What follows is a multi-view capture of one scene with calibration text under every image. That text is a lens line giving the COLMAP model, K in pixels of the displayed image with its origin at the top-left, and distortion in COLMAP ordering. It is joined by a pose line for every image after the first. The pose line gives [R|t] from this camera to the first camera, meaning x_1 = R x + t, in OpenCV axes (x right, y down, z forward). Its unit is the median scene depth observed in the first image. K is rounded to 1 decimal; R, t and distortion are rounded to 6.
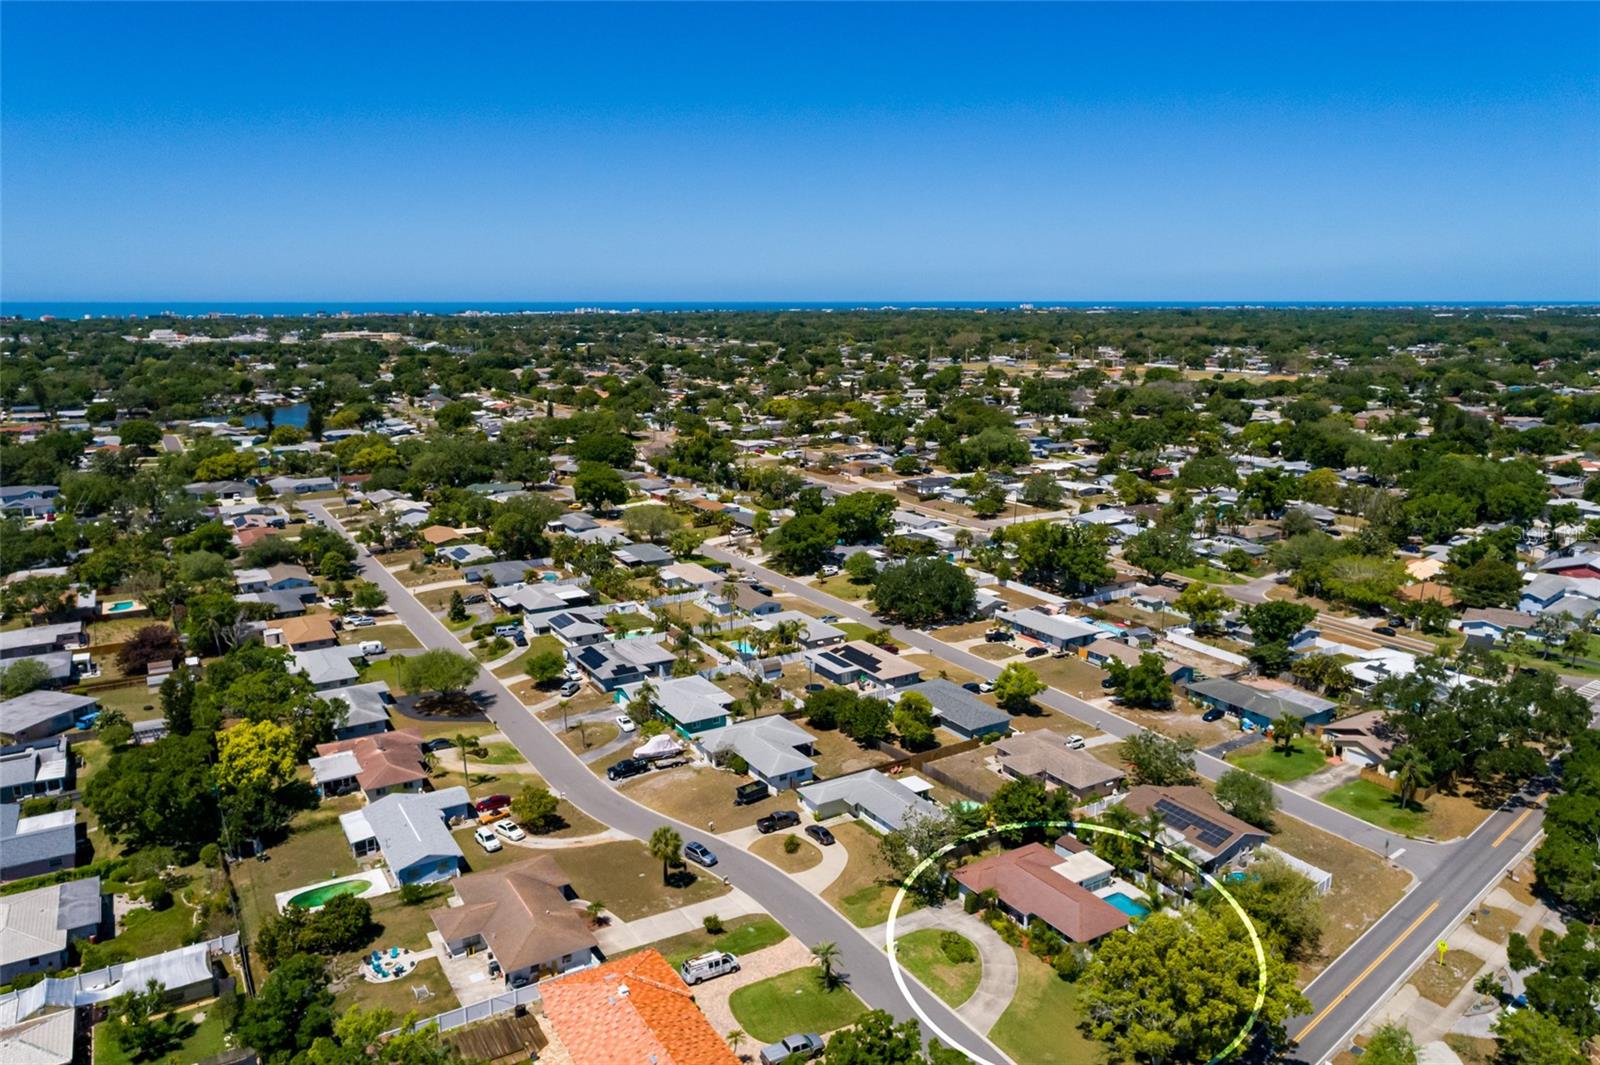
lens RADIAL K [[1104.9, 0, 800.0], [0, 1104.9, 532.5], [0, 0, 1]] dist [-0.007650, 0.017600]
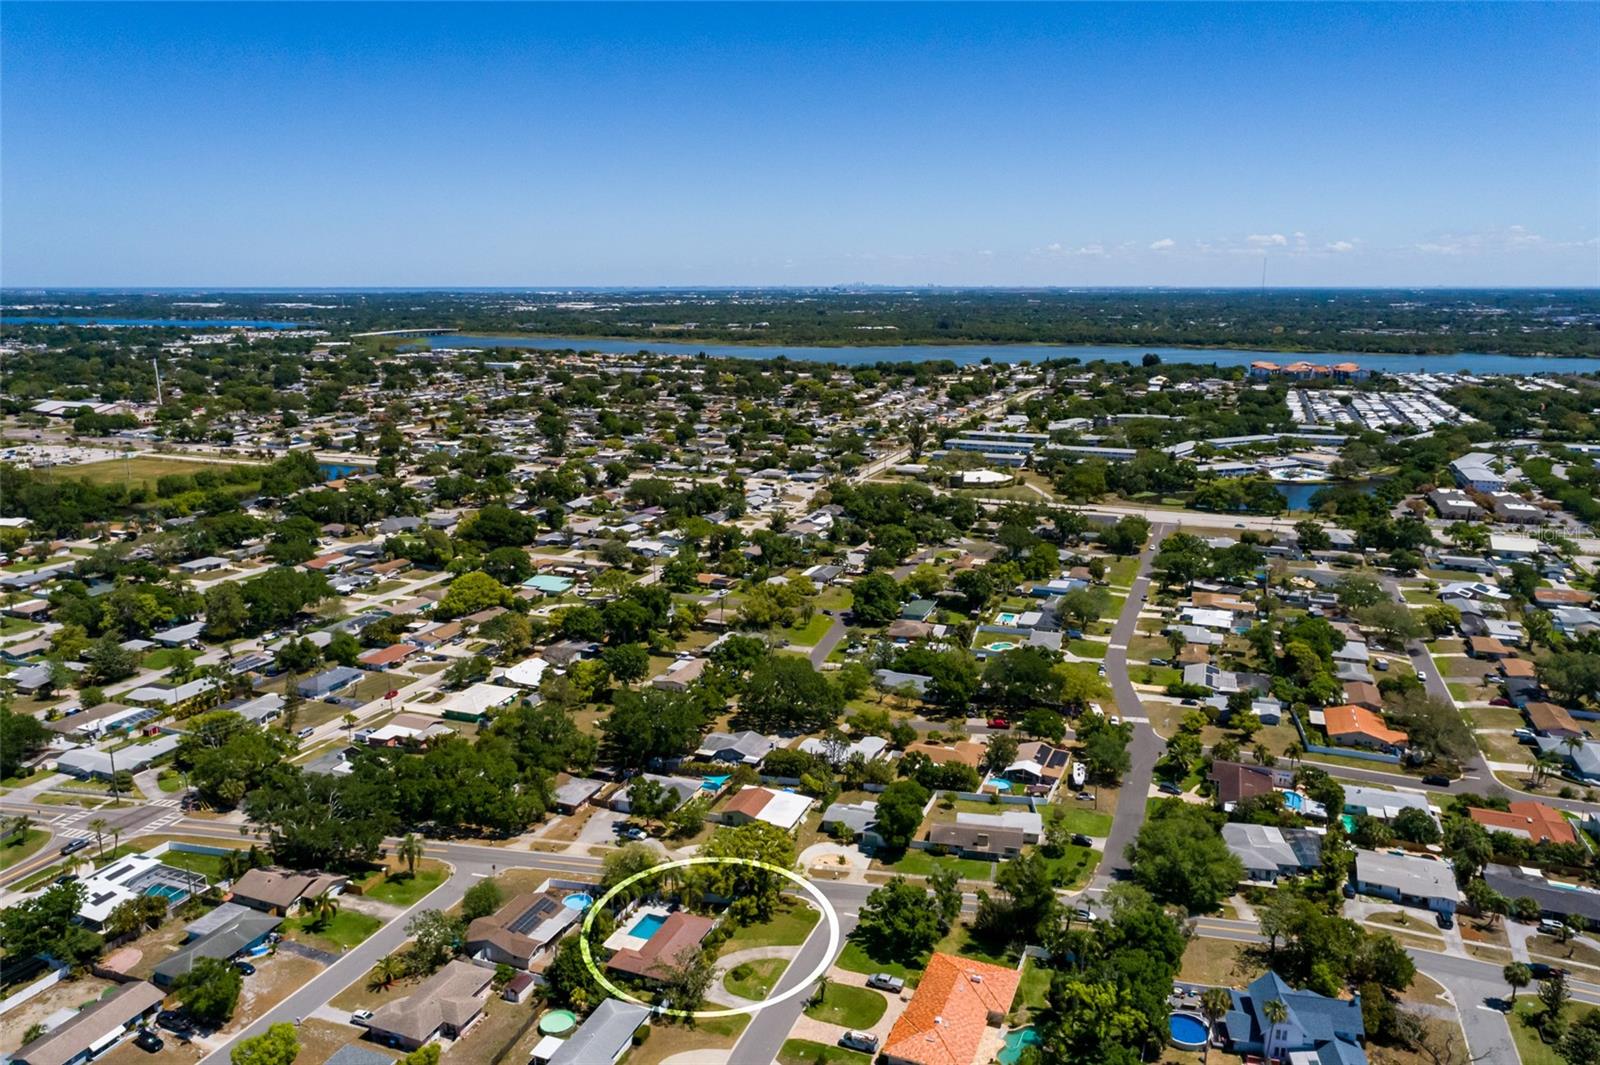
lens RADIAL K [[1104.9, 0, 800.0], [0, 1104.9, 532.5], [0, 0, 1]] dist [-0.007650, 0.017600]
pose [[-0.601140, -0.174421, 0.779877, -0.631137], [0.164775, 0.927868, 0.334530, -0.442957], [-0.781972, 0.329604, -0.529038, 0.951993]]
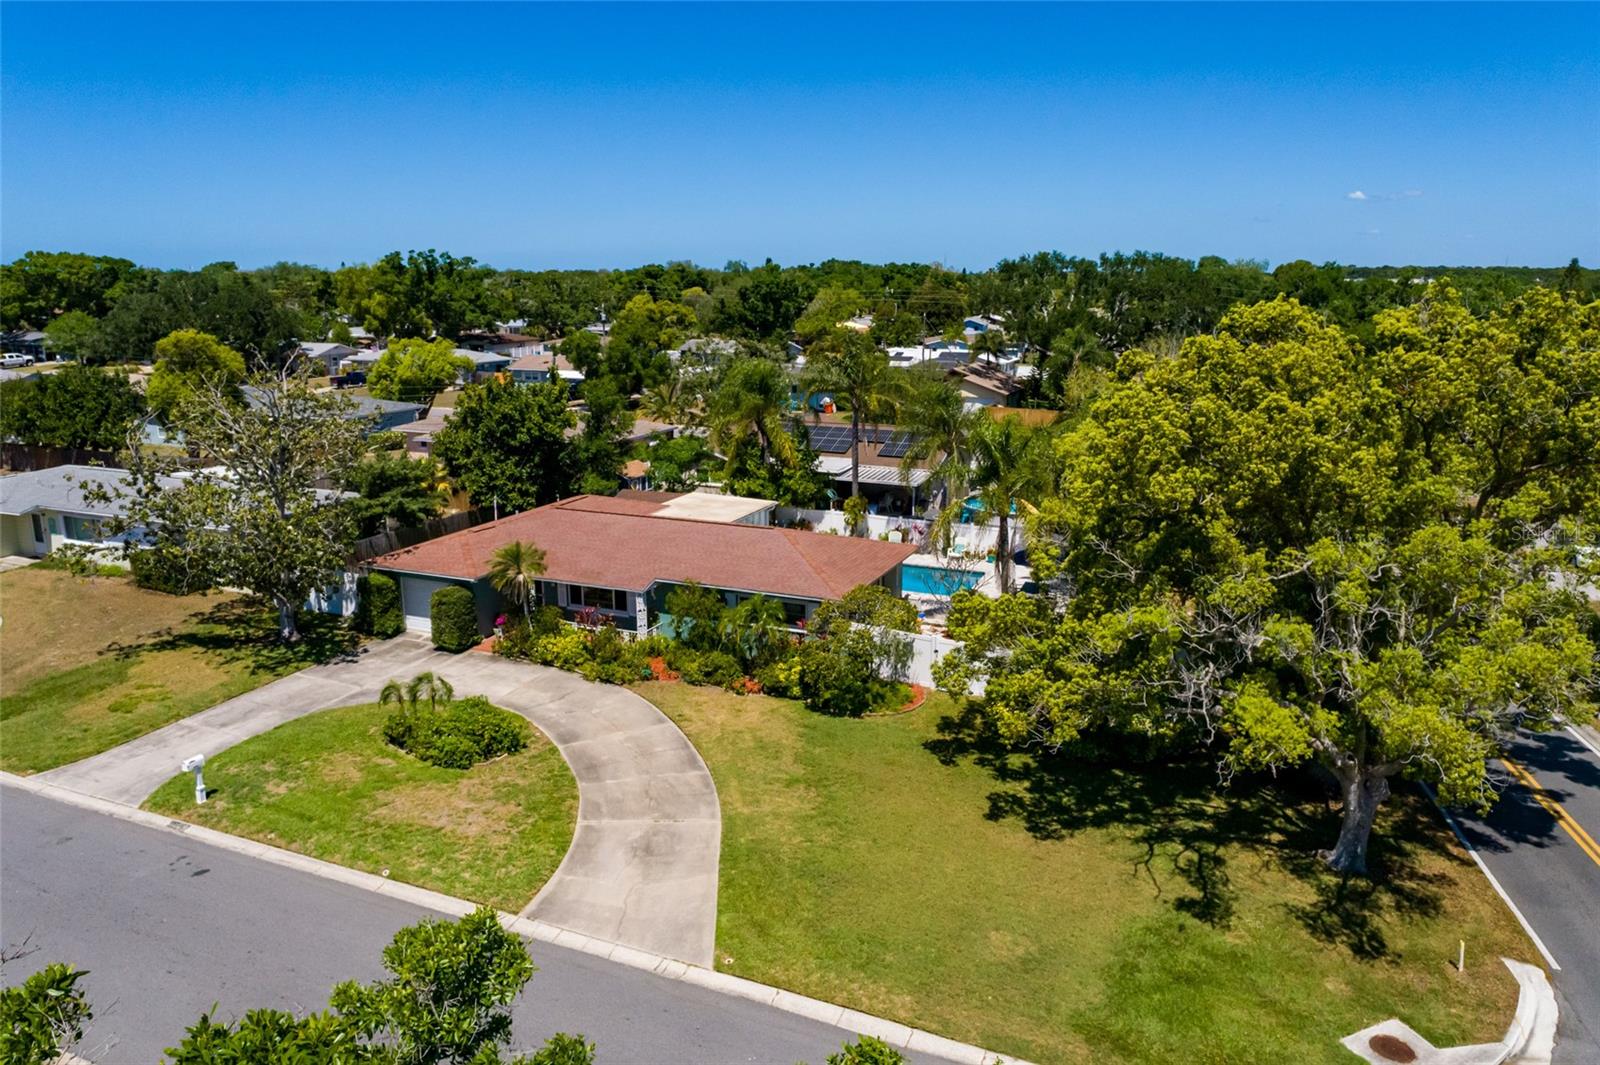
lens RADIAL K [[1098.1, 0, 800.0], [0, 1098.1, 532.5], [0, 0, 1]] dist [-0.001052, 0.007757]
pose [[0.817963, -0.130890, 0.560182, 0.040371], [0.119729, 0.991182, 0.056769, 0.196611], [-0.562673, 0.020635, 0.826422, 0.439916]]
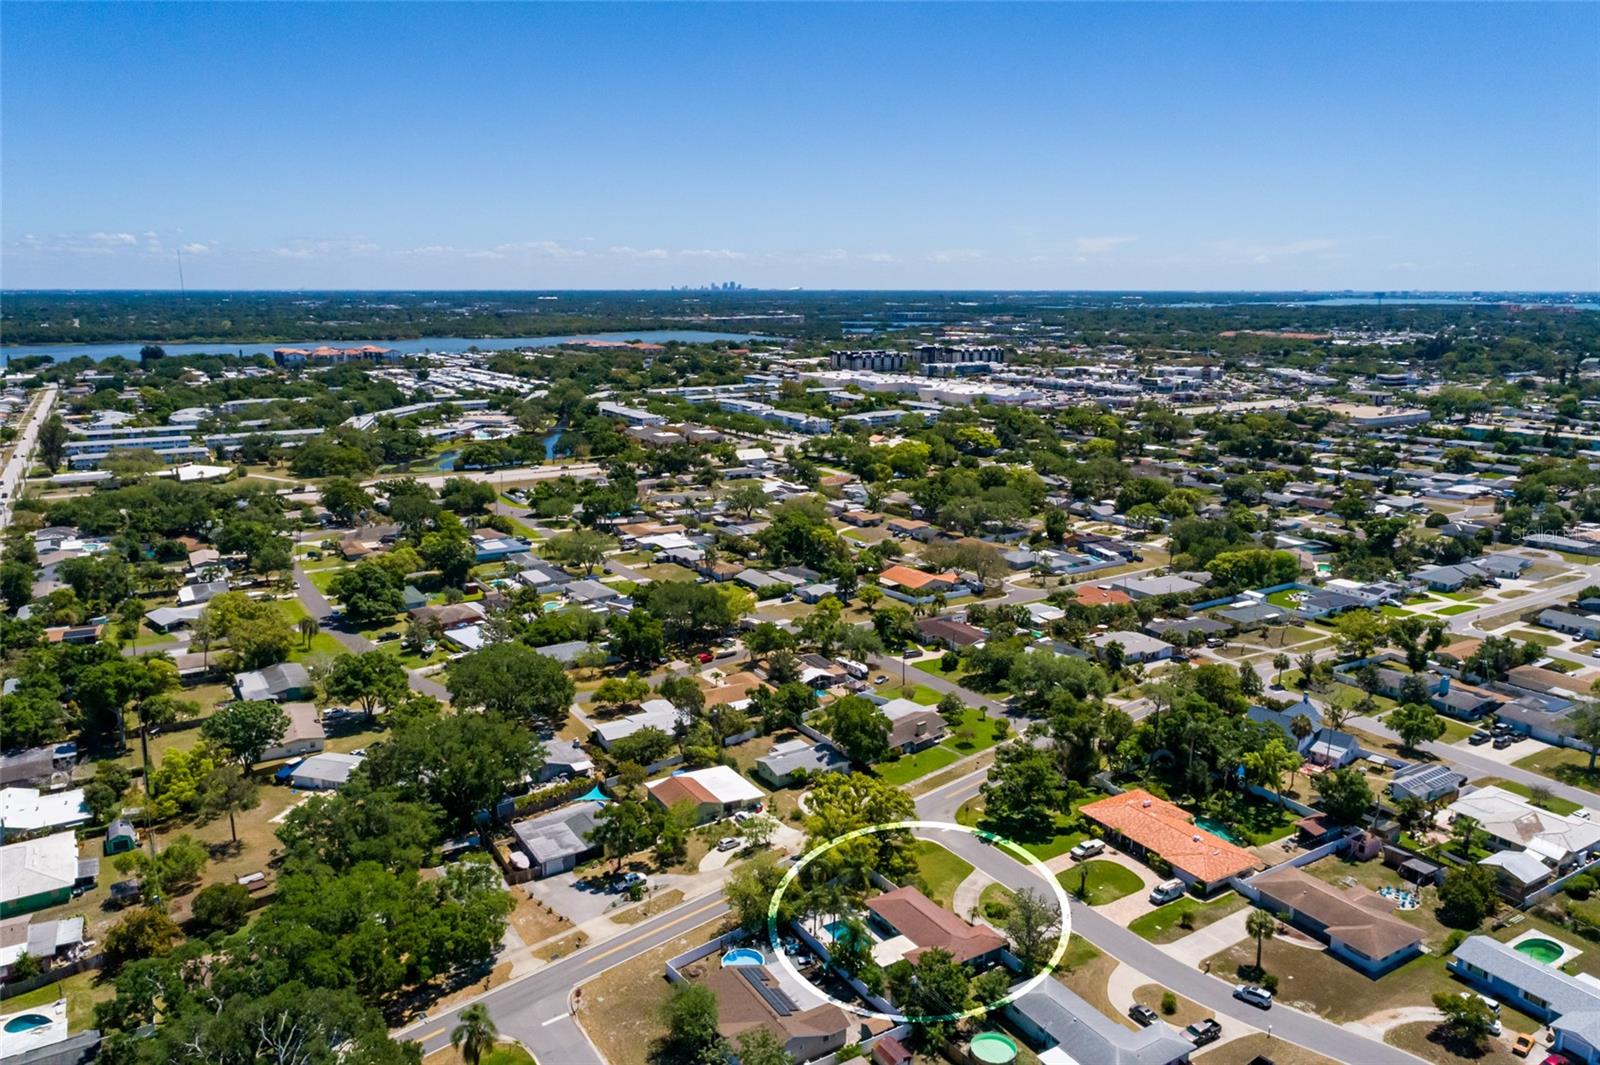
lens RADIAL K [[1111.8, 0, 800.0], [0, 1111.8, 532.5], [0, 0, 1]] dist [-0.004855, 0.004160]
pose [[-0.999998, -0.000608, -0.002113, 0.236139], [-0.001422, 0.911657, 0.410949, -0.371560], [0.001677, 0.410951, -0.911656, 1.249547]]
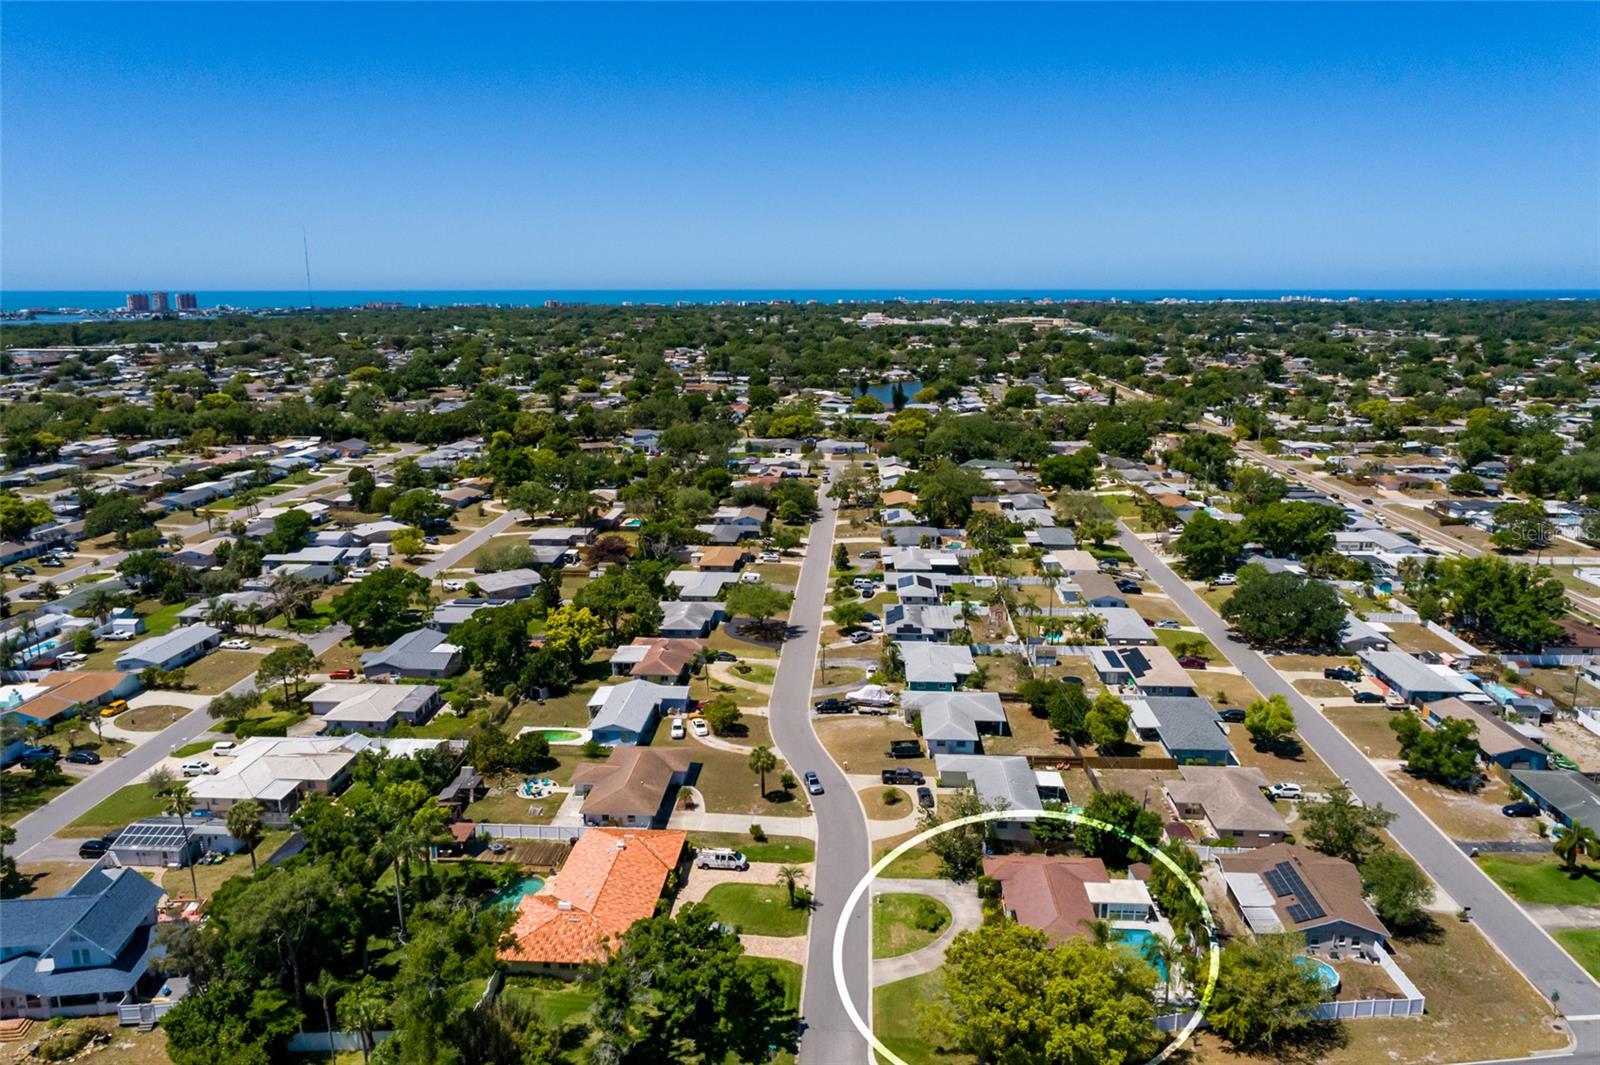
lens RADIAL K [[1104.9, 0, 800.0], [0, 1104.9, 532.5], [0, 0, 1]] dist [-0.007650, 0.017600]
pose [[0.819551, 0.124874, -0.559234, 0.349239], [-0.118764, 0.991790, 0.047415, -0.008422], [0.560564, 0.027558, 0.827653, 0.041775]]
